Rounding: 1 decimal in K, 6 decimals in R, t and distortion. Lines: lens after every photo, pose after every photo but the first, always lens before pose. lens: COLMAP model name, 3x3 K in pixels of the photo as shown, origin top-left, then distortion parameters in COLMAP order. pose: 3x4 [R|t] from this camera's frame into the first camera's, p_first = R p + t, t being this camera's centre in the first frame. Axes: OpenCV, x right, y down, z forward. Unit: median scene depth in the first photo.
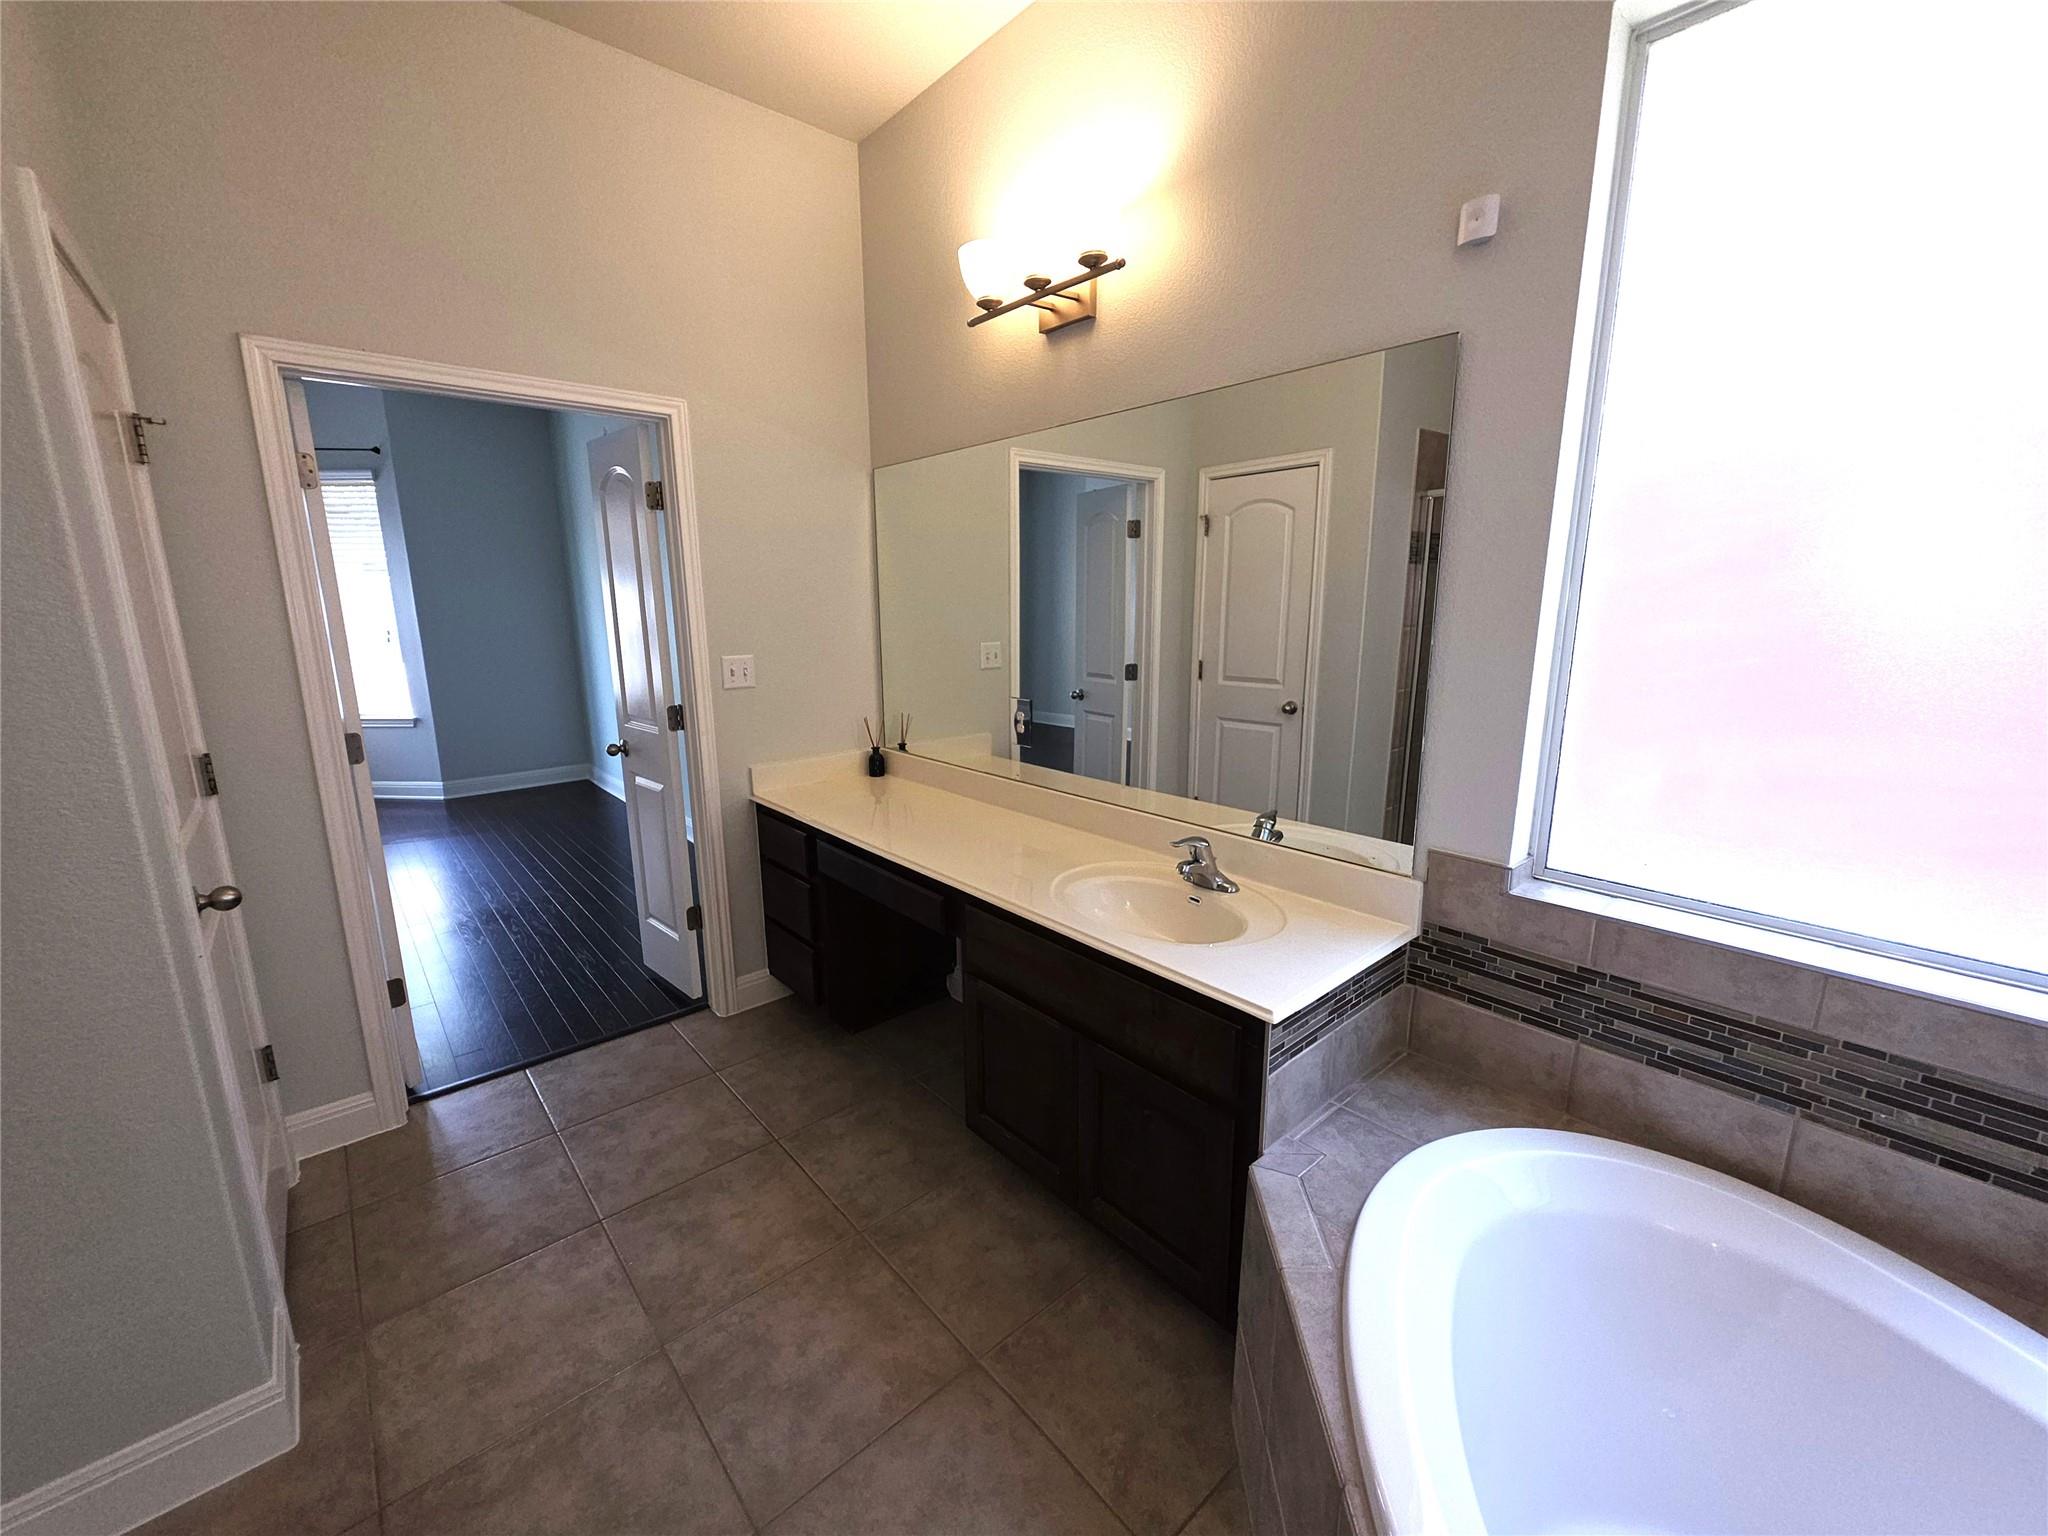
lens RADIAL K [[814.8, 0, 1025.8], [0, 814.8, 764.1], [0, 0, 1]] dist [0.001794, 0.001371]
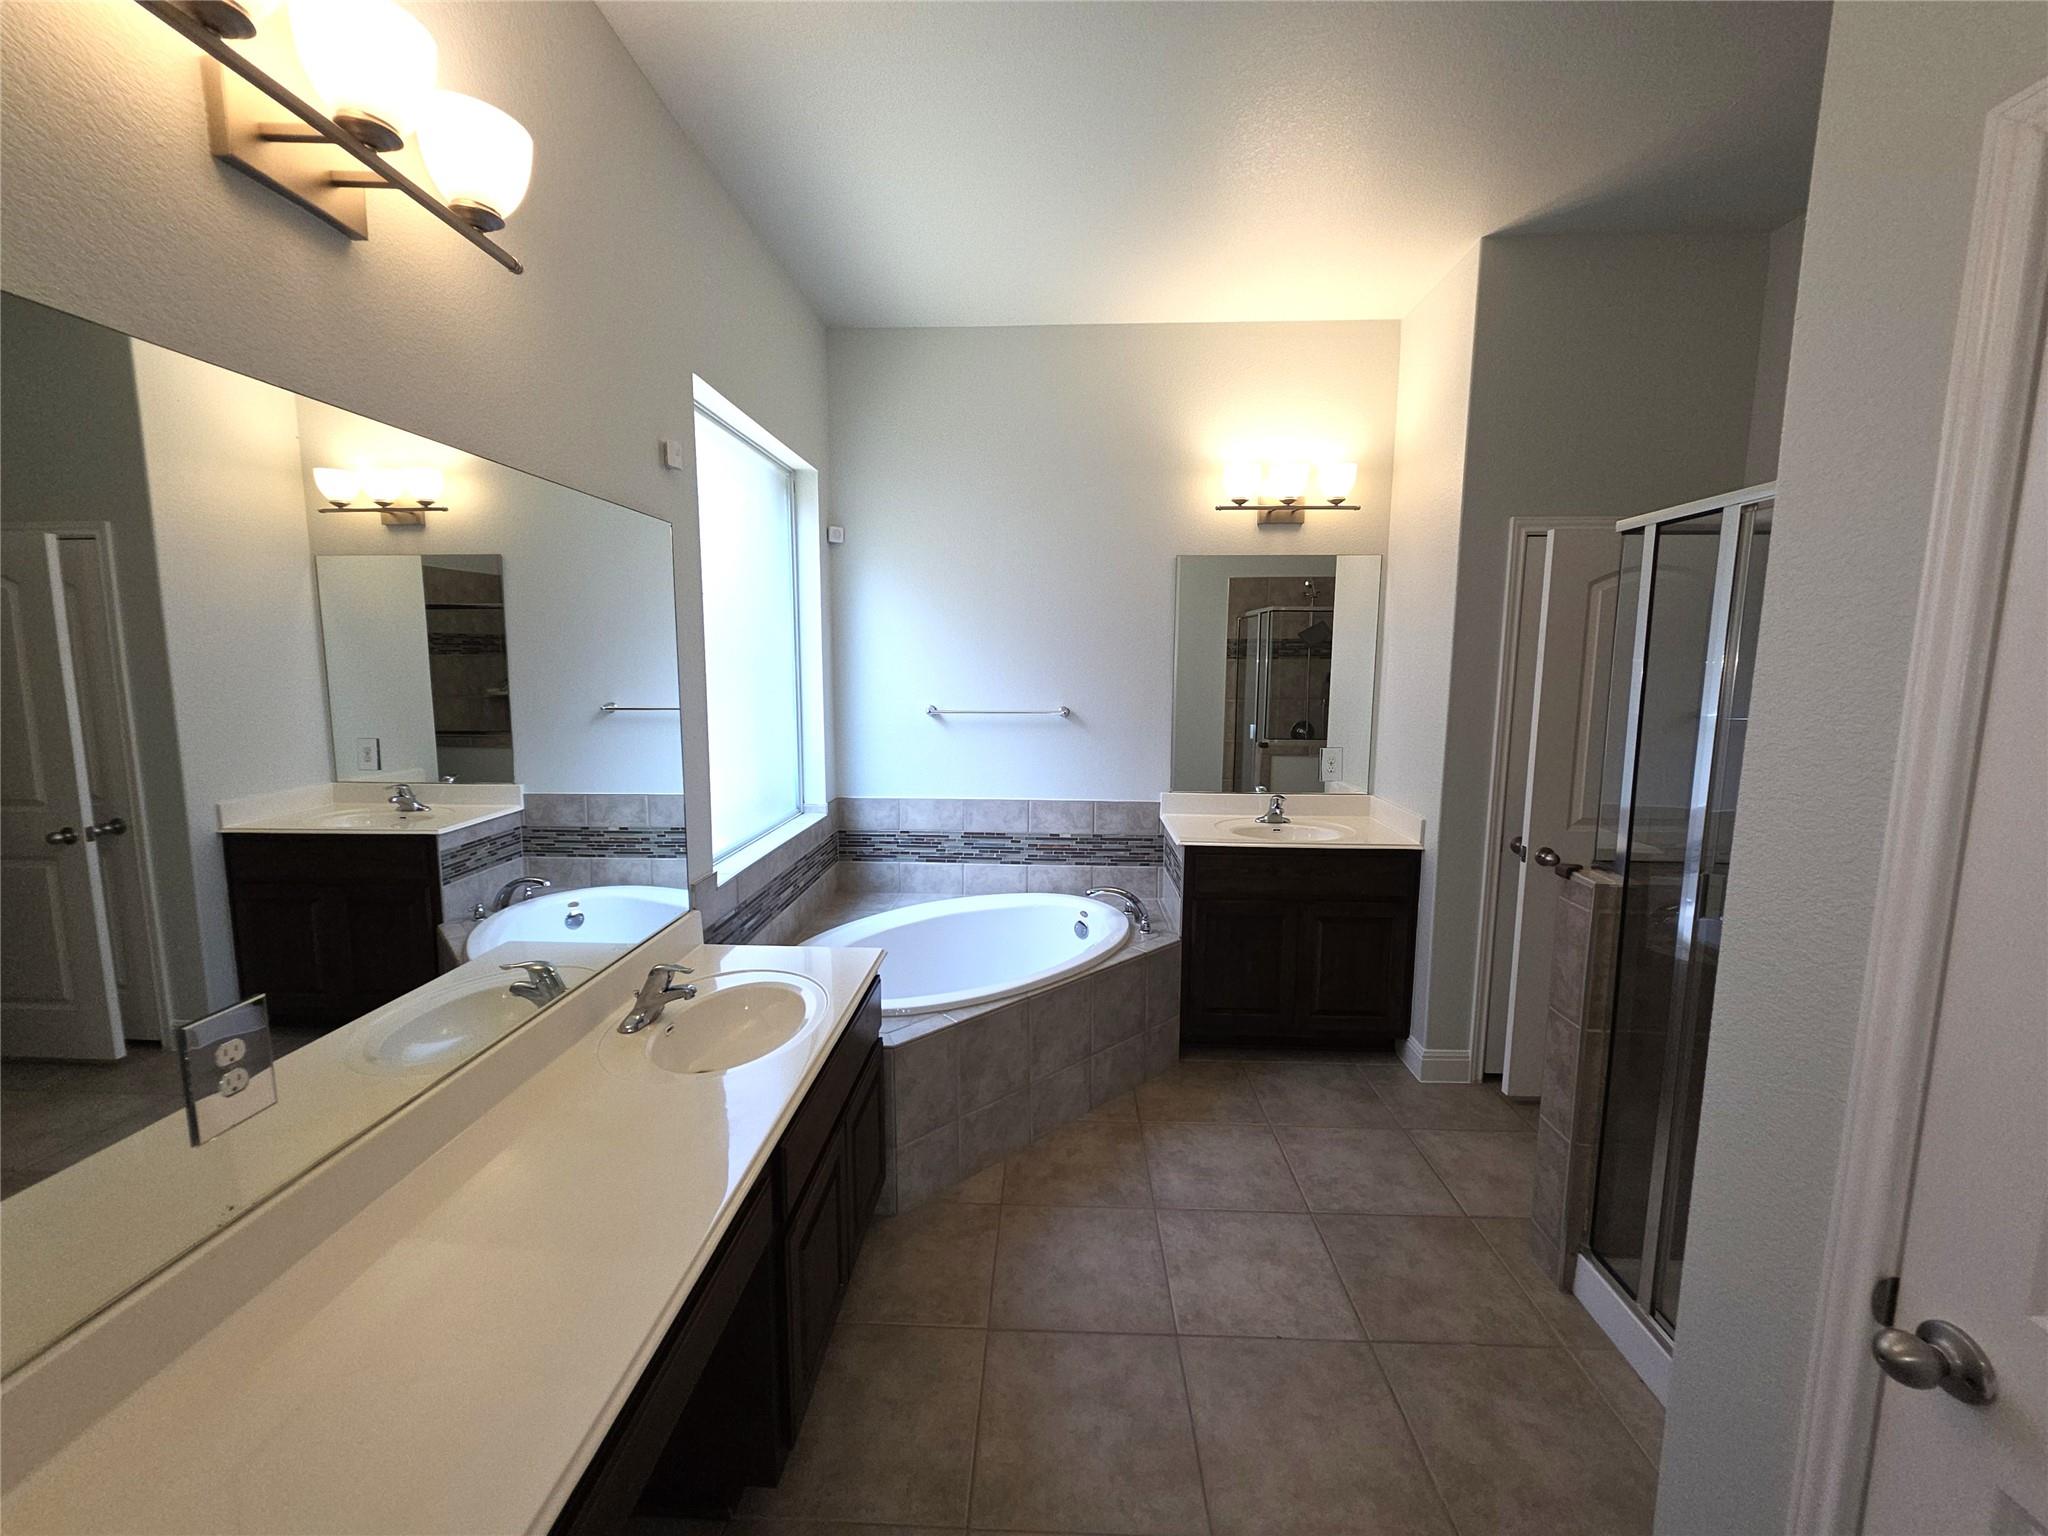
lens RADIAL K [[814.8, 0, 1028.8], [0, 814.8, 764.0], [0, 0, 1]] dist [0.001794, 0.001371]
pose [[-0.726302, -0.086517, 0.681910, -0.841709], [0.137593, 0.953670, 0.267547, -0.379328], [-0.673464, 0.288146, -0.680748, 1.511590]]
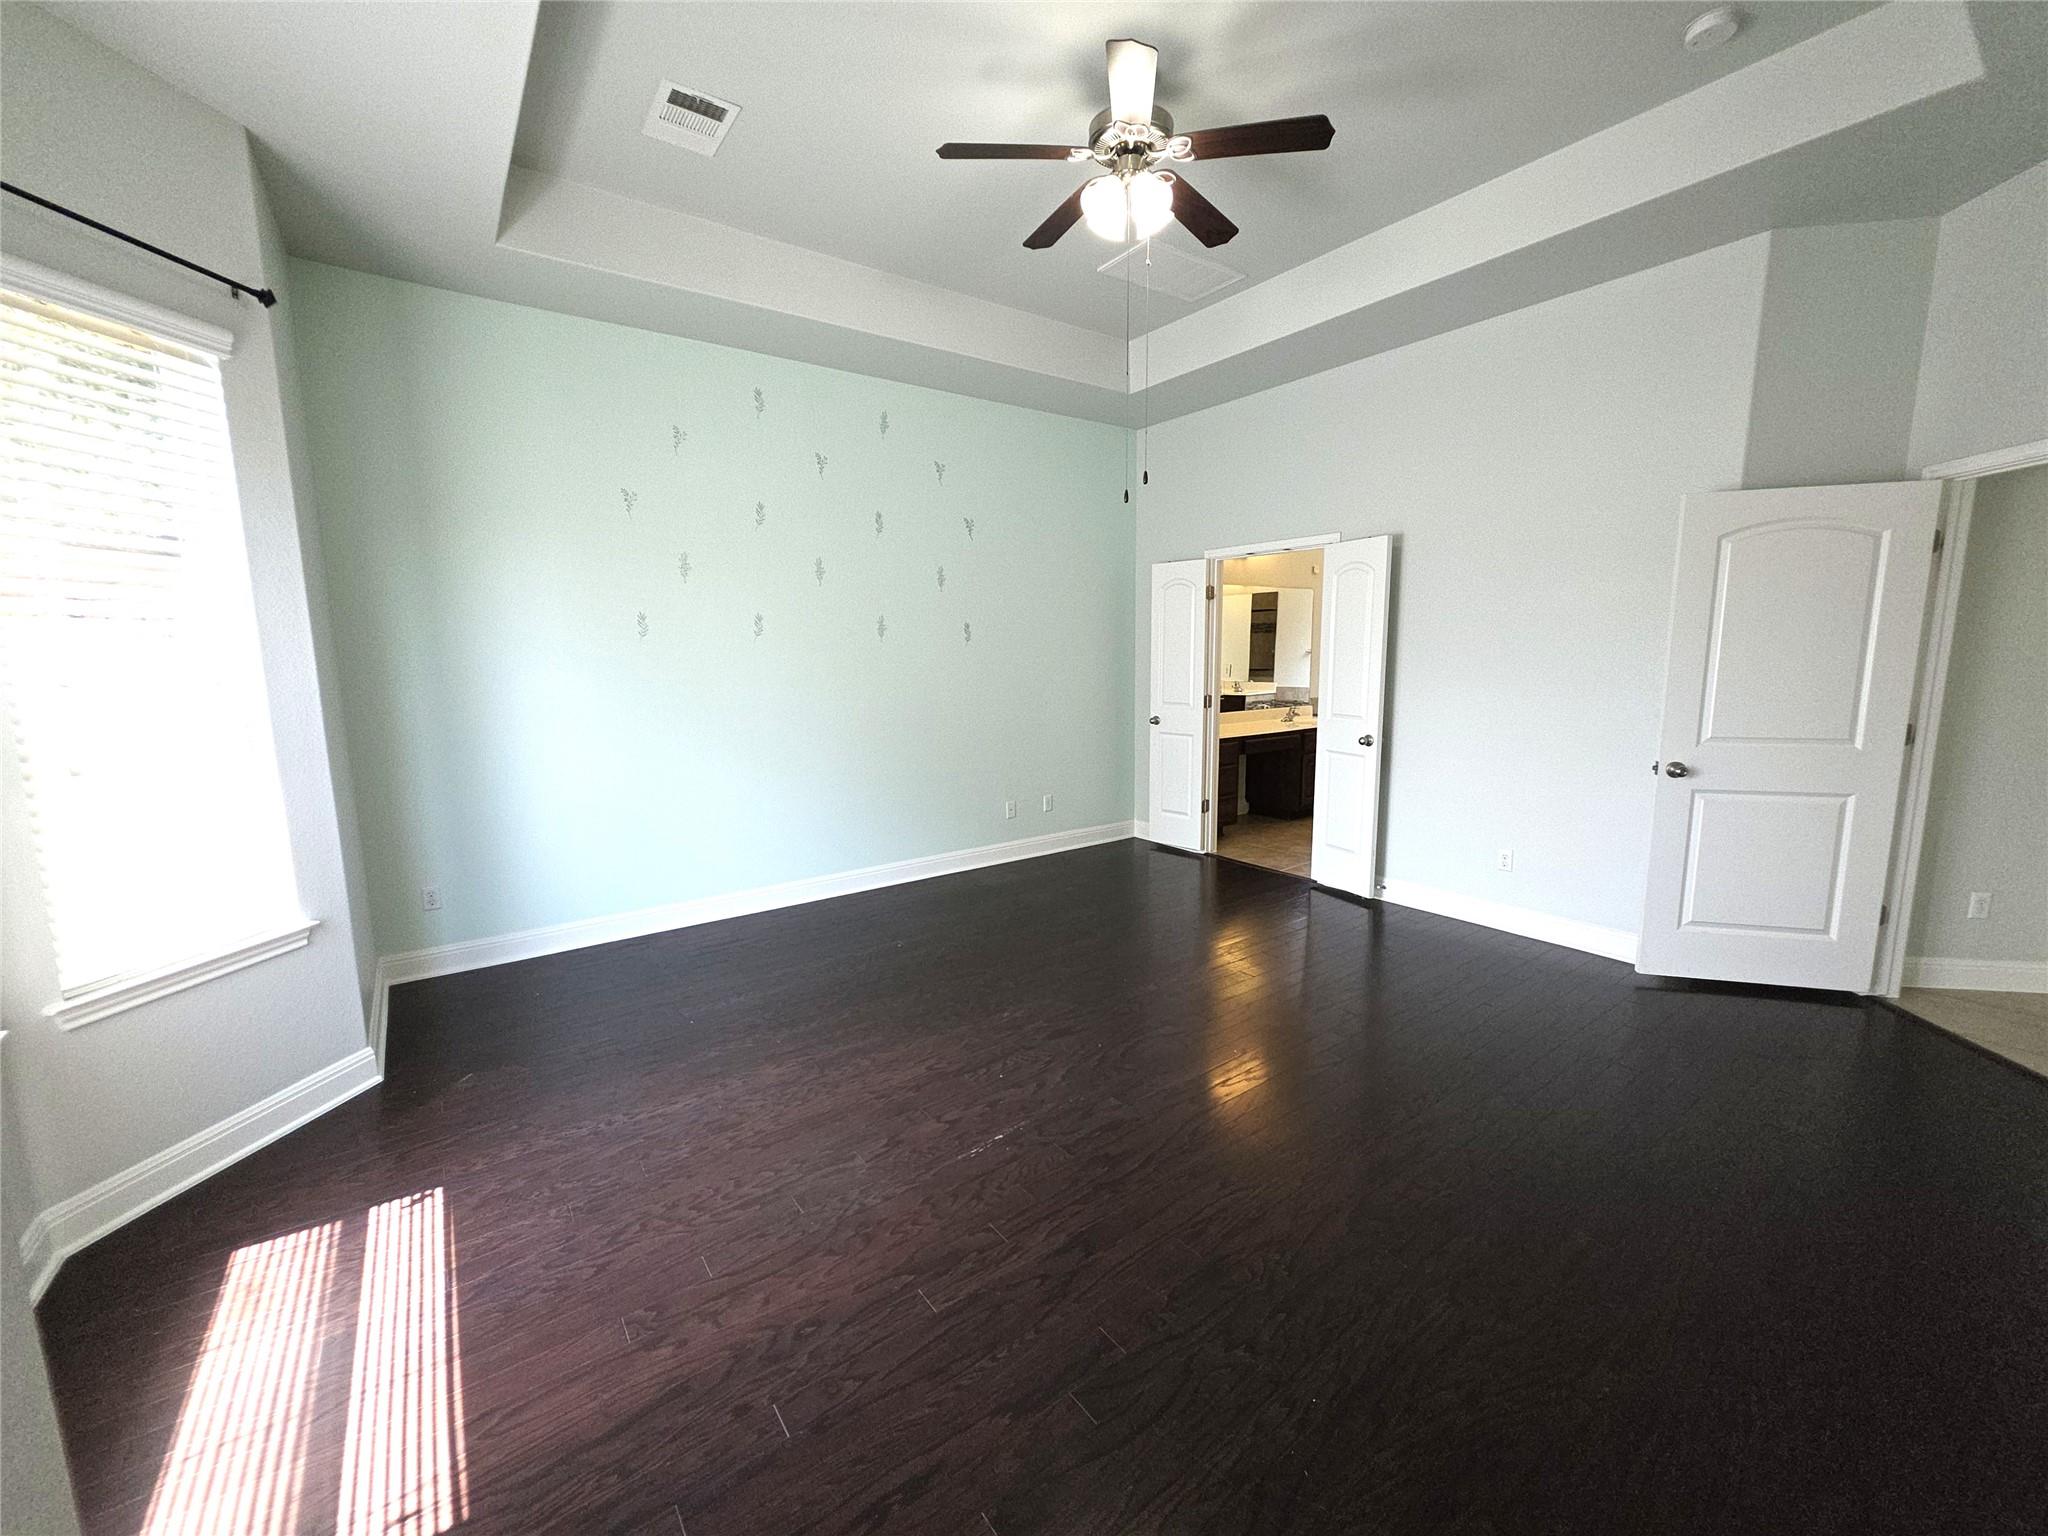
lens RADIAL K [[814.8, 0, 1025.4], [0, 814.8, 758.1], [0, 0, 1]] dist [0.001794, 0.001371]
pose [[0.084275, -0.134071, 0.987382, -4.213893], [0.212124, 0.970607, 0.113688, -0.422036], [-0.973602, 0.199867, 0.110238, 2.132334]]
